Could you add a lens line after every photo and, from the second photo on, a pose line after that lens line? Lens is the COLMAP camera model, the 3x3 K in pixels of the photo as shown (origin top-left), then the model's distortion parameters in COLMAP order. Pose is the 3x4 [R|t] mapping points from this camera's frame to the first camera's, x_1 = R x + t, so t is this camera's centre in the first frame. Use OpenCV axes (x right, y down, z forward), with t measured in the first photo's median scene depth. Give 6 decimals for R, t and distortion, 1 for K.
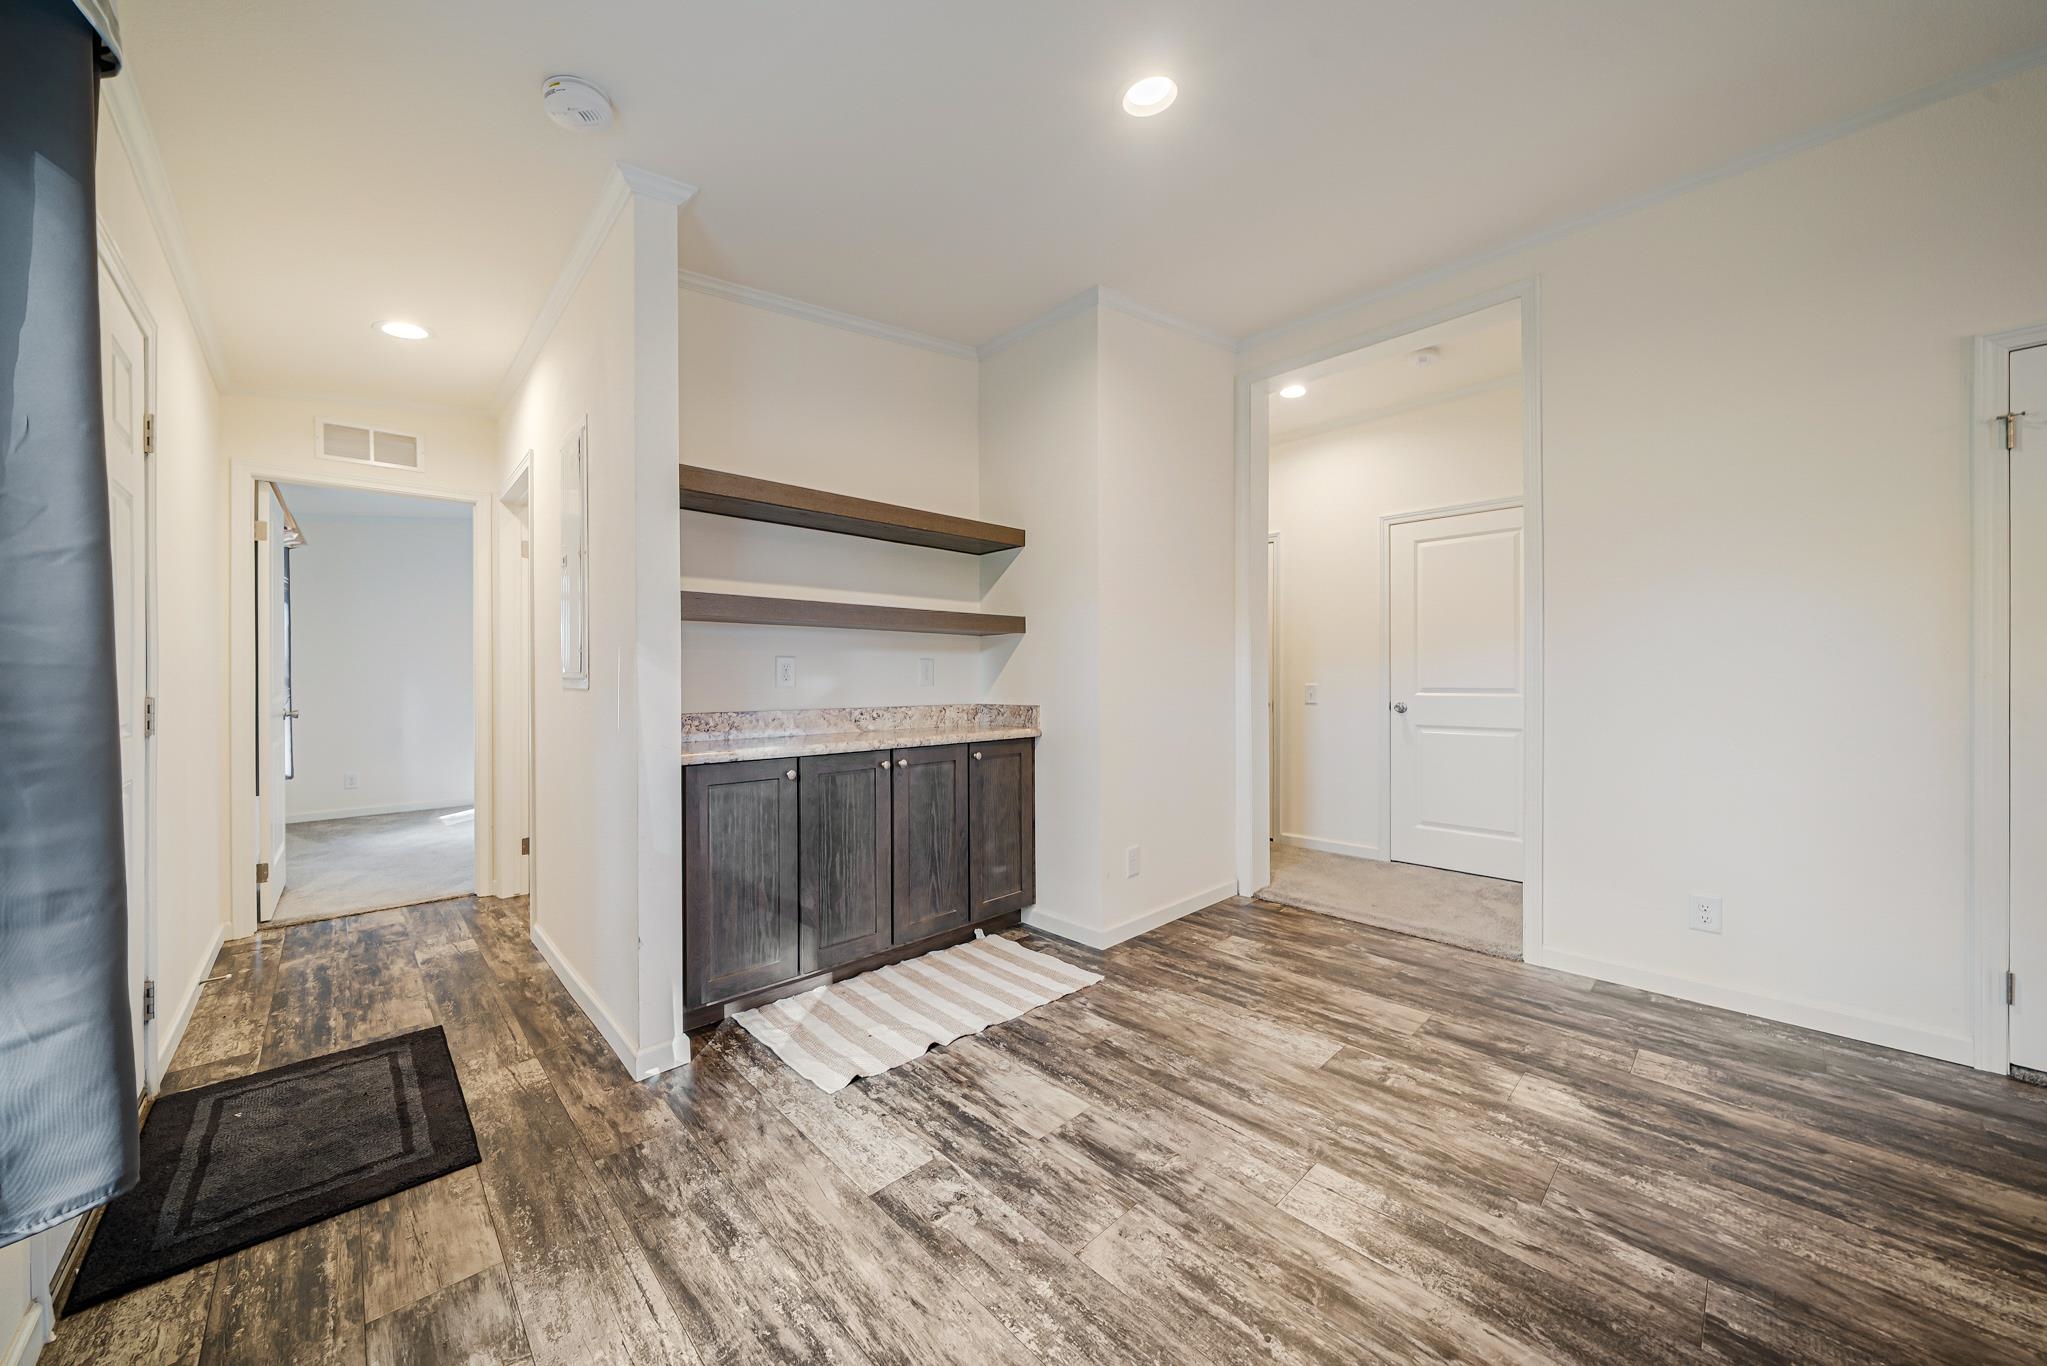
lens RADIAL K [[720.9, 0, 1024.6], [0, 720.9, 682.1], [0, 0, 1]] dist [0.000396, 0.000039]
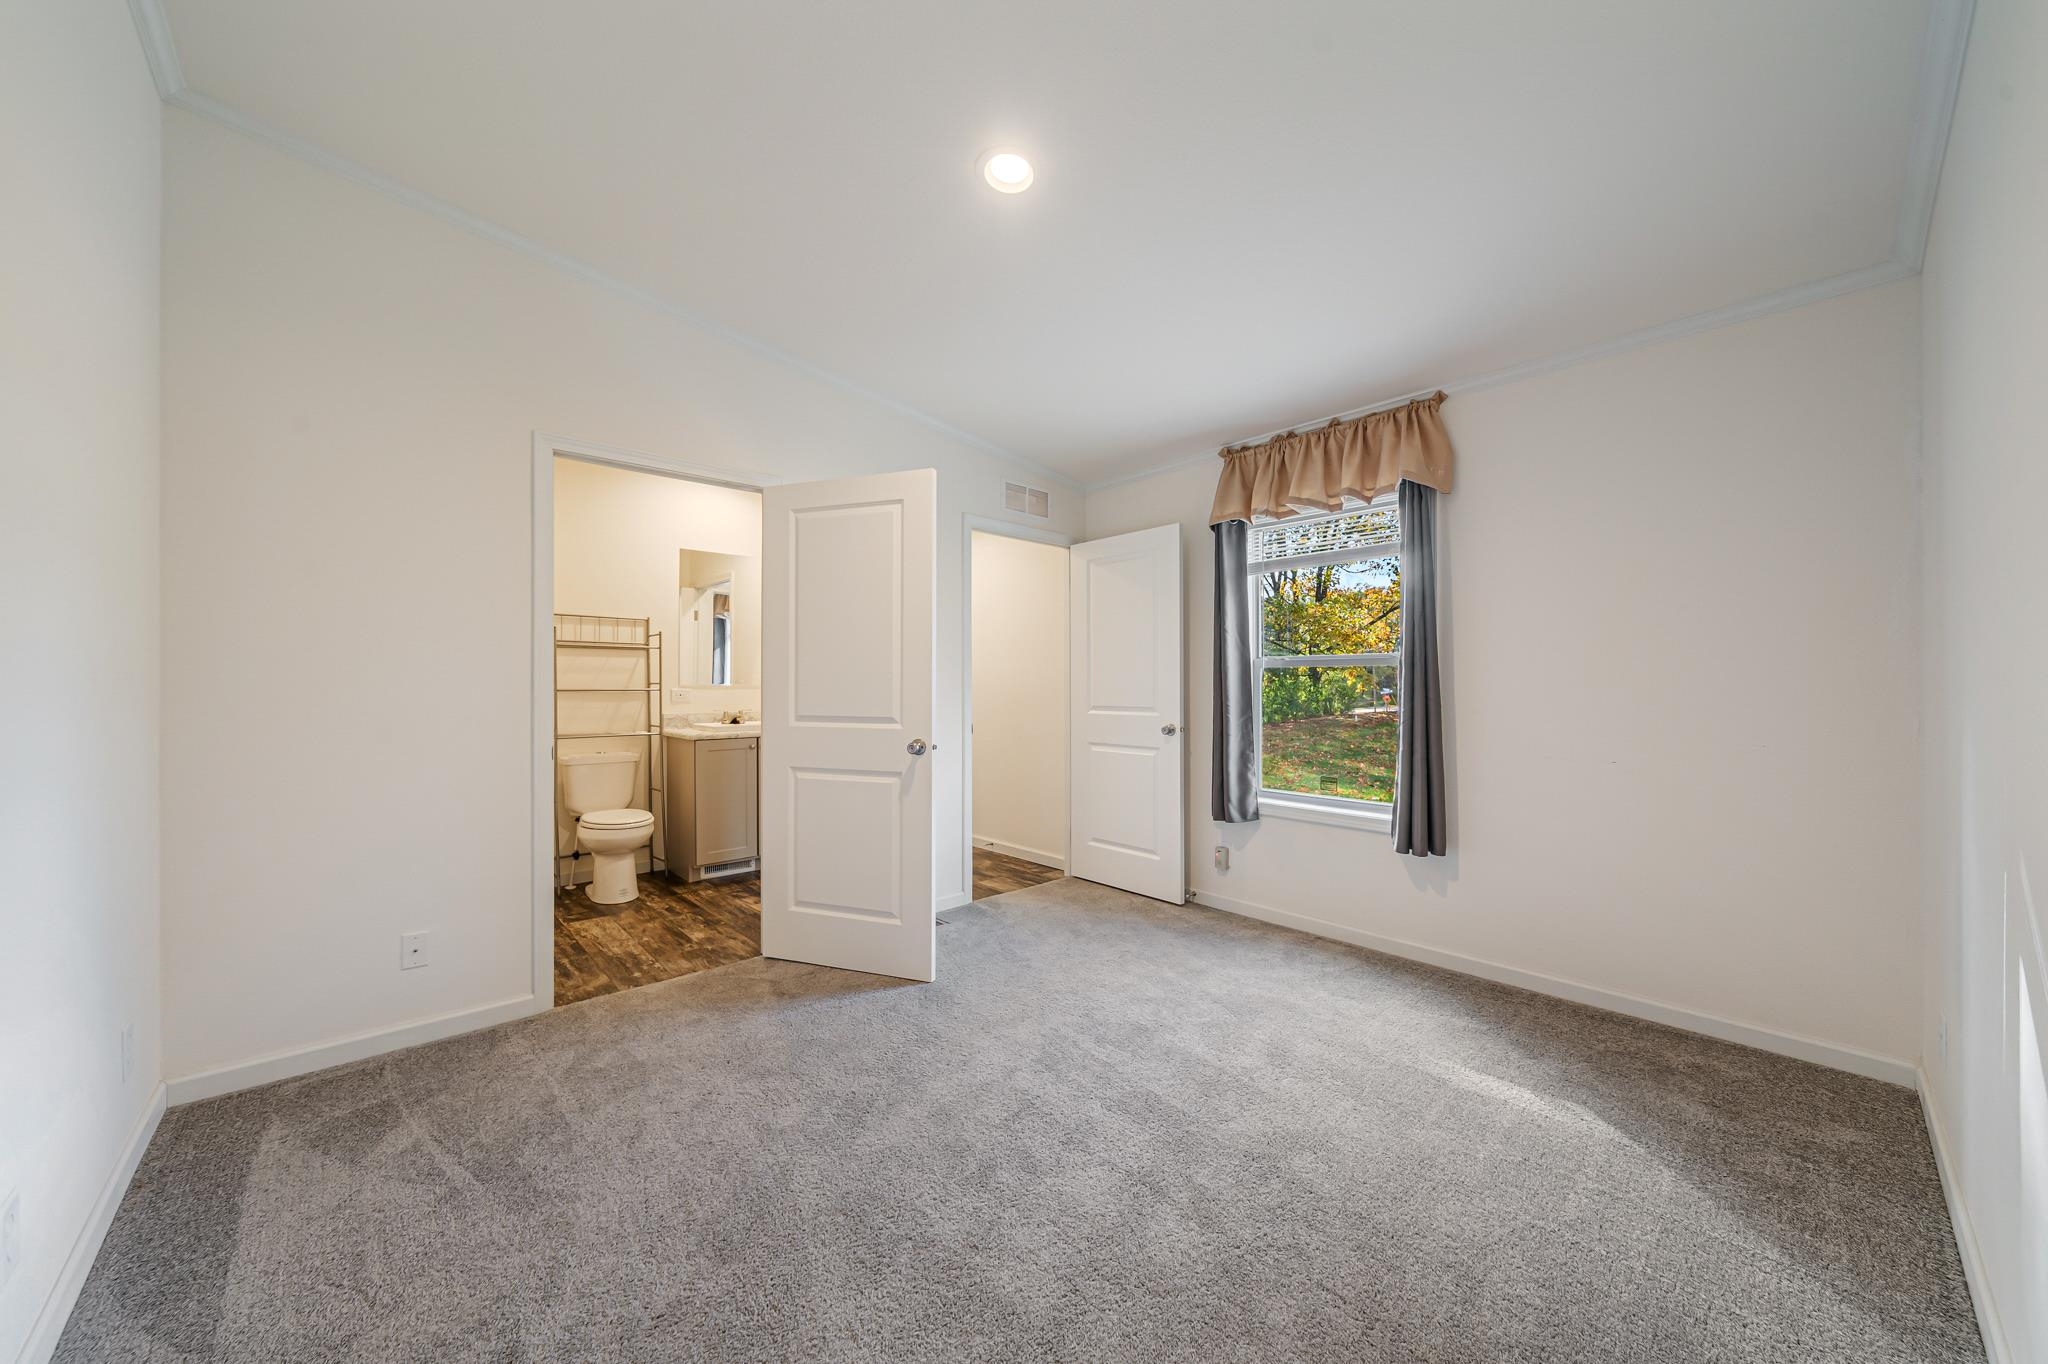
lens RADIAL K [[721.2, 0, 1023.7], [0, 721.2, 683.0], [0, 0, 1]] dist [0.000396, 0.000039]
pose [[-0.999769, 0.003975, 0.021104, -0.855441], [0.003935, 0.999990, -0.001916, -0.041469], [-0.021111, -0.001832, -0.999775, 3.558193]]
